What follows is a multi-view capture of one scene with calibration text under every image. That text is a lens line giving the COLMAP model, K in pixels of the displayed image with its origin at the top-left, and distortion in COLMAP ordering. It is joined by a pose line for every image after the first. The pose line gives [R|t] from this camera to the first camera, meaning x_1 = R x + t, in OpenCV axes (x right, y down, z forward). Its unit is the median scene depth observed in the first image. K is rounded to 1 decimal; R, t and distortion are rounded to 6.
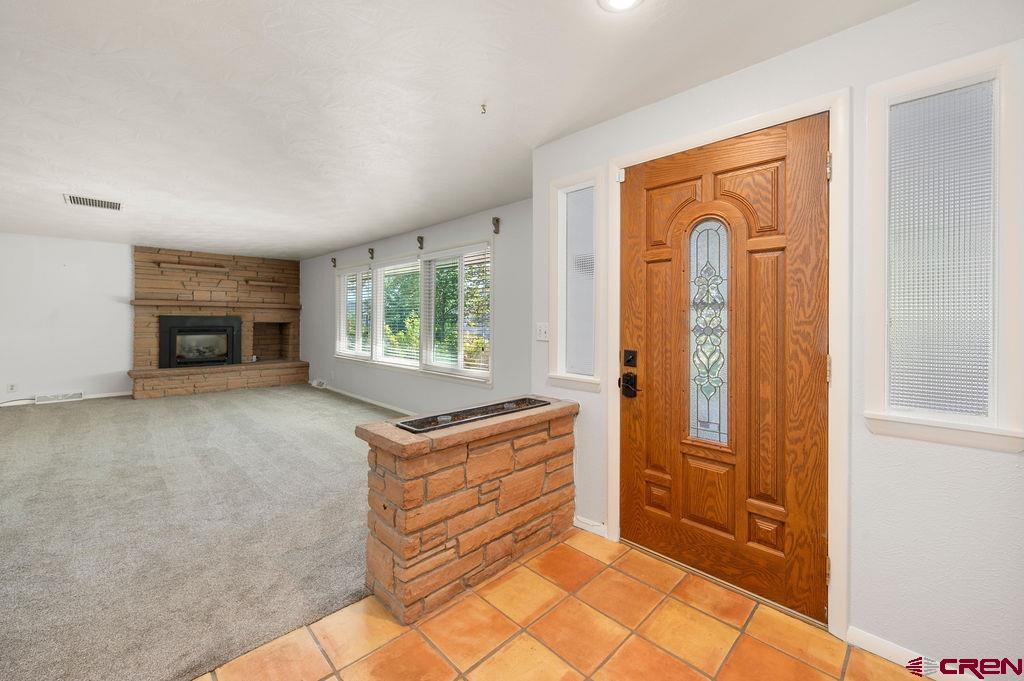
lens RADIAL K [[413.7, 0, 510.8], [0, 413.7, 314.5], [0, 0, 1]] dist [-0.003475, 0.000391]
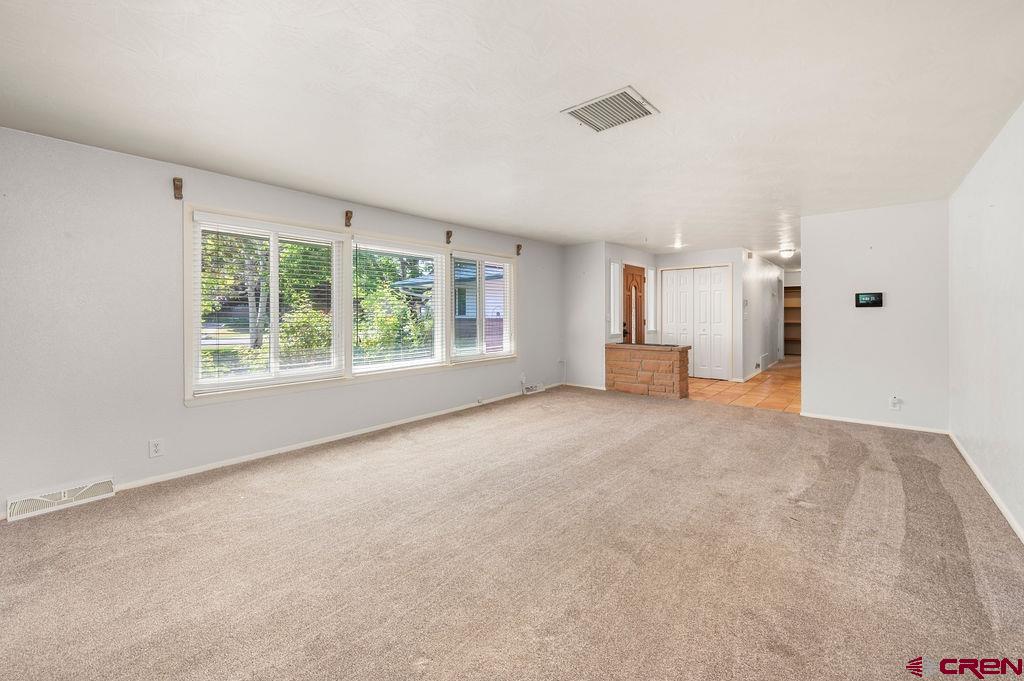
lens RADIAL K [[413.7, 0, 510.8], [0, 413.7, 314.5], [0, 0, 1]] dist [-0.003475, 0.000391]
pose [[-0.079335, -0.011216, 0.996785, -0.910636], [-0.007915, 0.999912, 0.010621, 0.000927], [-0.996817, -0.007047, -0.079417, 0.687672]]
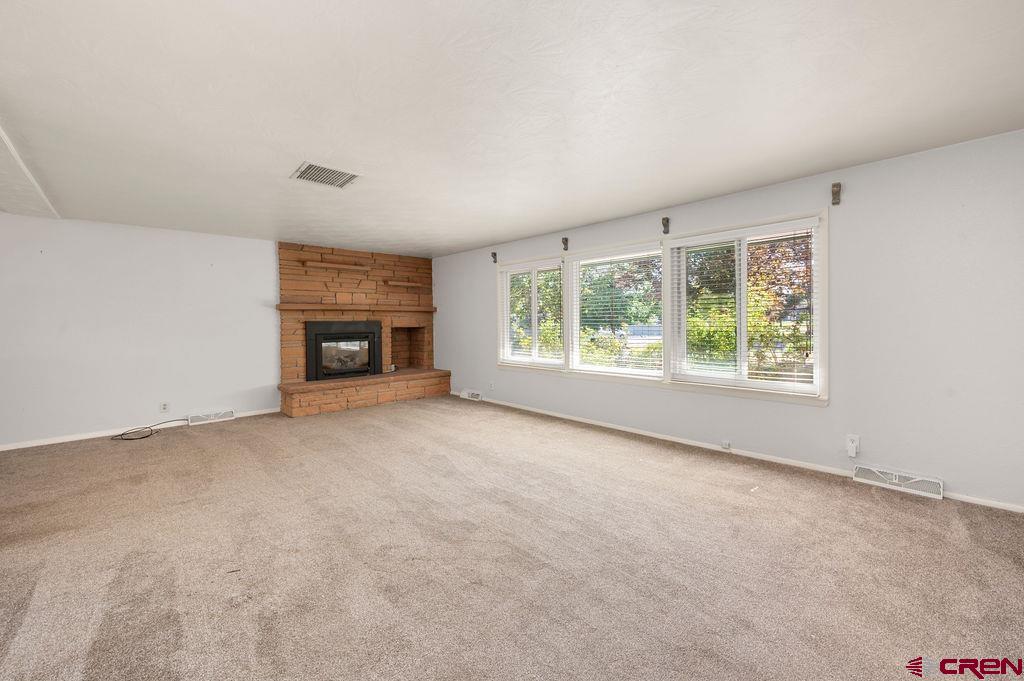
lens RADIAL K [[413.7, 0, 510.8], [0, 413.7, 314.5], [0, 0, 1]] dist [-0.003475, 0.000391]
pose [[0.999345, -0.017577, -0.031623, -0.372090], [0.017391, 0.999830, -0.006168, 0.001448], [0.031726, 0.005614, 0.999481, 0.127260]]
